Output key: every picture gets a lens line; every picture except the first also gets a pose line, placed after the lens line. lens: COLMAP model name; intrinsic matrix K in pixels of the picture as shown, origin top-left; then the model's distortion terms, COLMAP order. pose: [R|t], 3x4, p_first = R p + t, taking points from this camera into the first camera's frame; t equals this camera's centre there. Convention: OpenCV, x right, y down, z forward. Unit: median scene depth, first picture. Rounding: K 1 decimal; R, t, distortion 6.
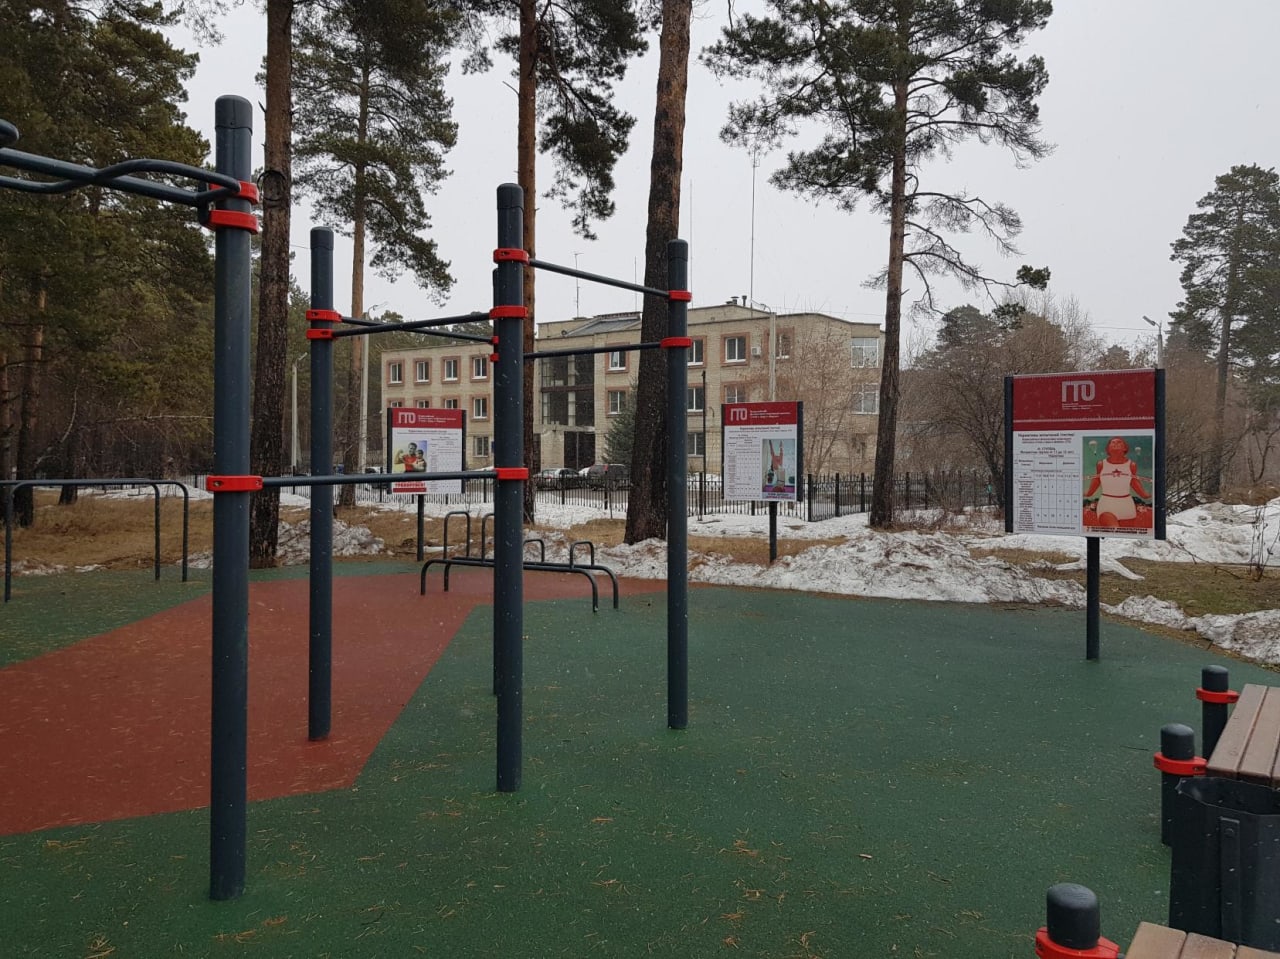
lens RADIAL K [[954.7, 0, 632.8], [0, 954.7, 470.7], [0, 0, 1]] dist [0.060032, -0.070296]
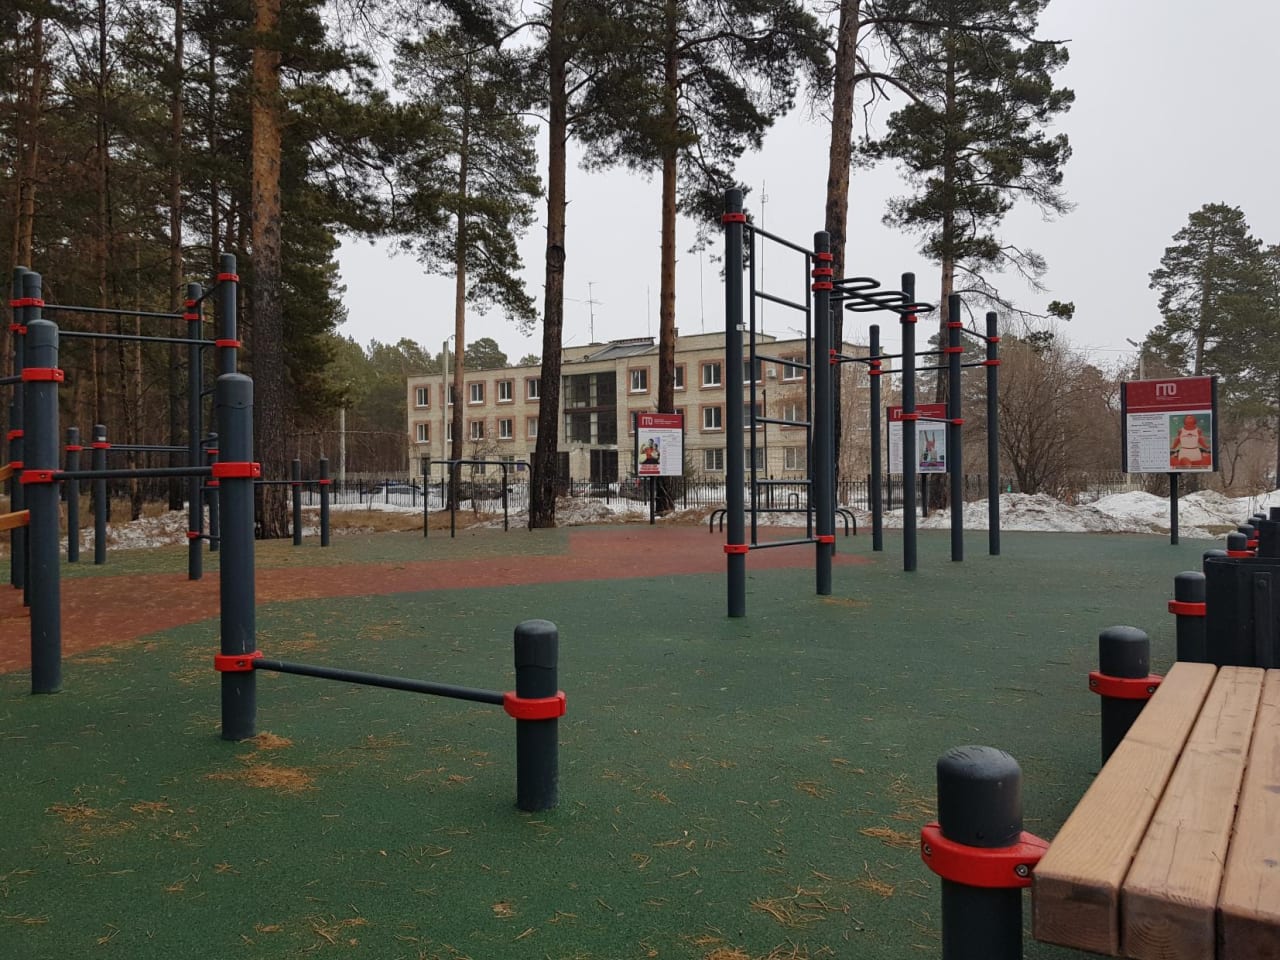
lens RADIAL K [[954.7, 0, 628.2], [0, 954.7, 490.6], [0, 0, 1]] dist [0.060032, -0.070296]
pose [[0.999596, -0.012178, 0.025692, -0.165256], [0.012281, 0.999917, -0.003871, 0.028280], [-0.025643, 0.004185, 0.999662, -0.213524]]
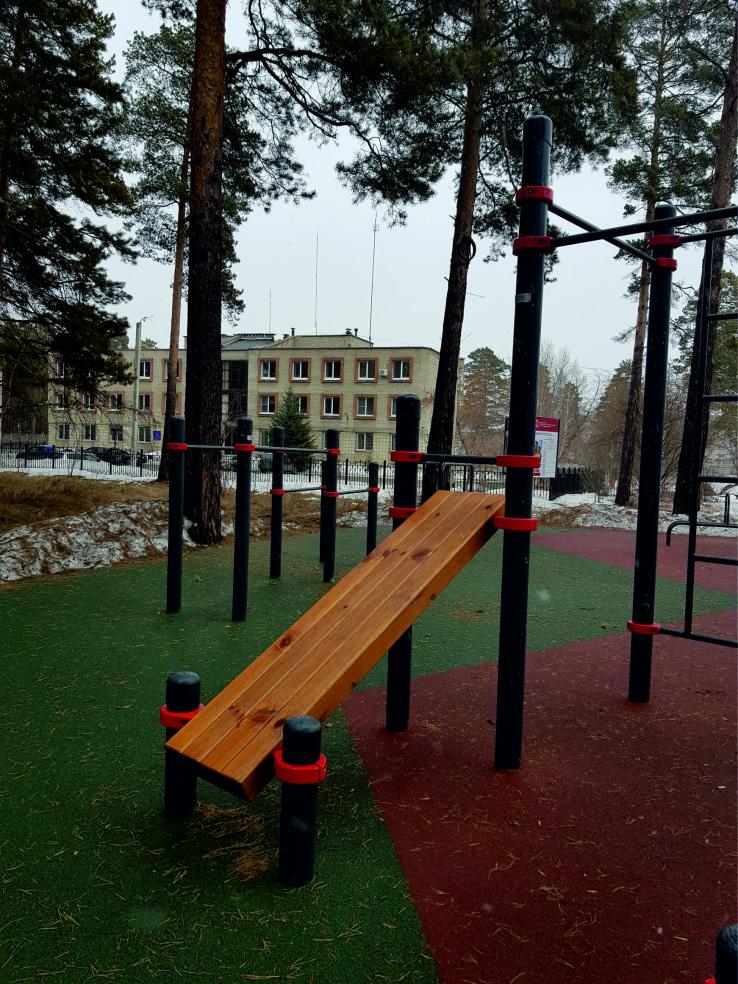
lens RADIAL K [[734.0, 0, 367.5], [0, 734.0, 504.7], [0, 0, 1]] dist [0.060032, -0.070296]
pose [[0.964669, 0.017300, 0.262898, -0.418242], [-0.033258, 0.997856, 0.056375, 0.006773], [-0.261359, -0.063126, 0.963175, 0.000873]]
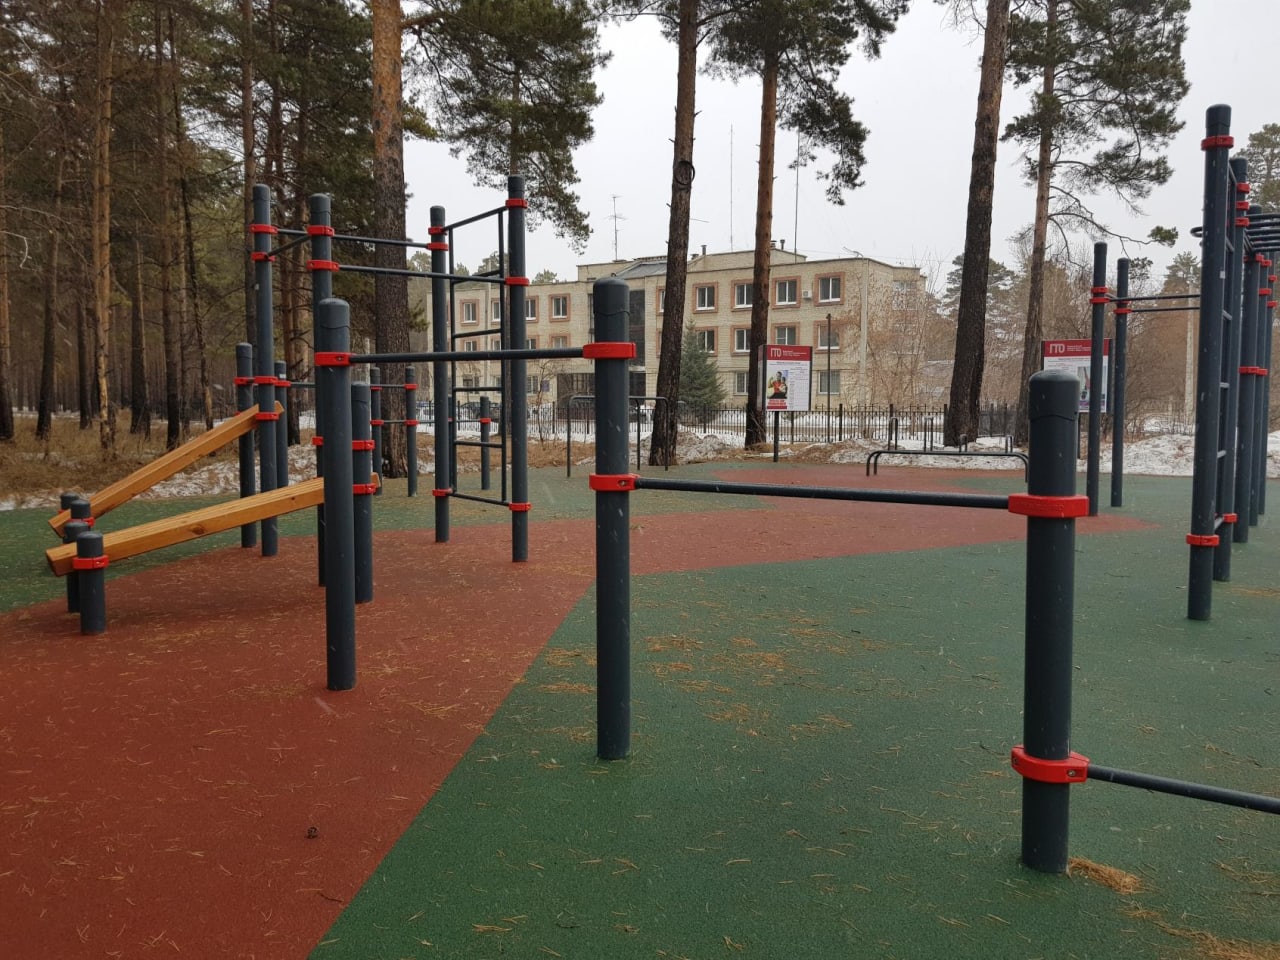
lens RADIAL K [[954.7, 0, 640.6], [0, 954.7, 481.2], [0, 0, 1]] dist [0.060032, -0.070296]
pose [[0.999142, -0.004046, 0.041218, -0.262289], [0.001087, 0.997435, 0.071563, 0.014900], [-0.041401, -0.071457, 0.996584, -0.174199]]
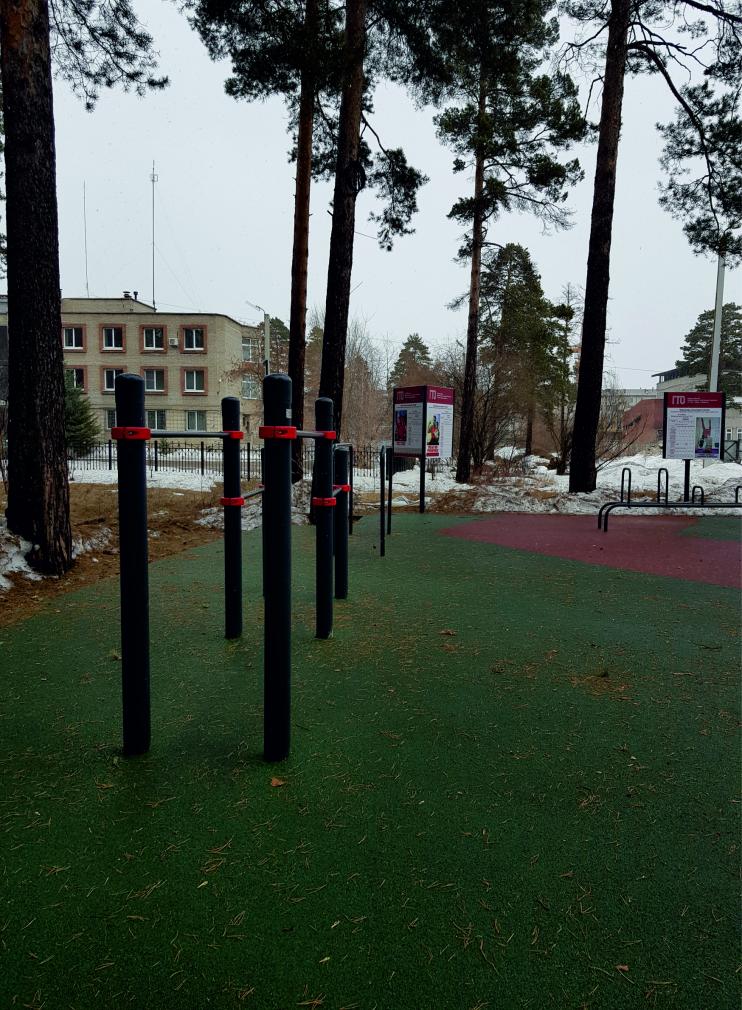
lens RADIAL K [[761.2, 0, 358.4], [0, 761.2, 516.1], [0, 0, 1]] dist [0.030516, -0.039298]
pose [[0.856933, -0.045768, 0.513391, -0.448382], [-0.003164, 0.995564, 0.094034, 0.004580], [-0.515418, -0.082205, 0.852987, 0.116104]]
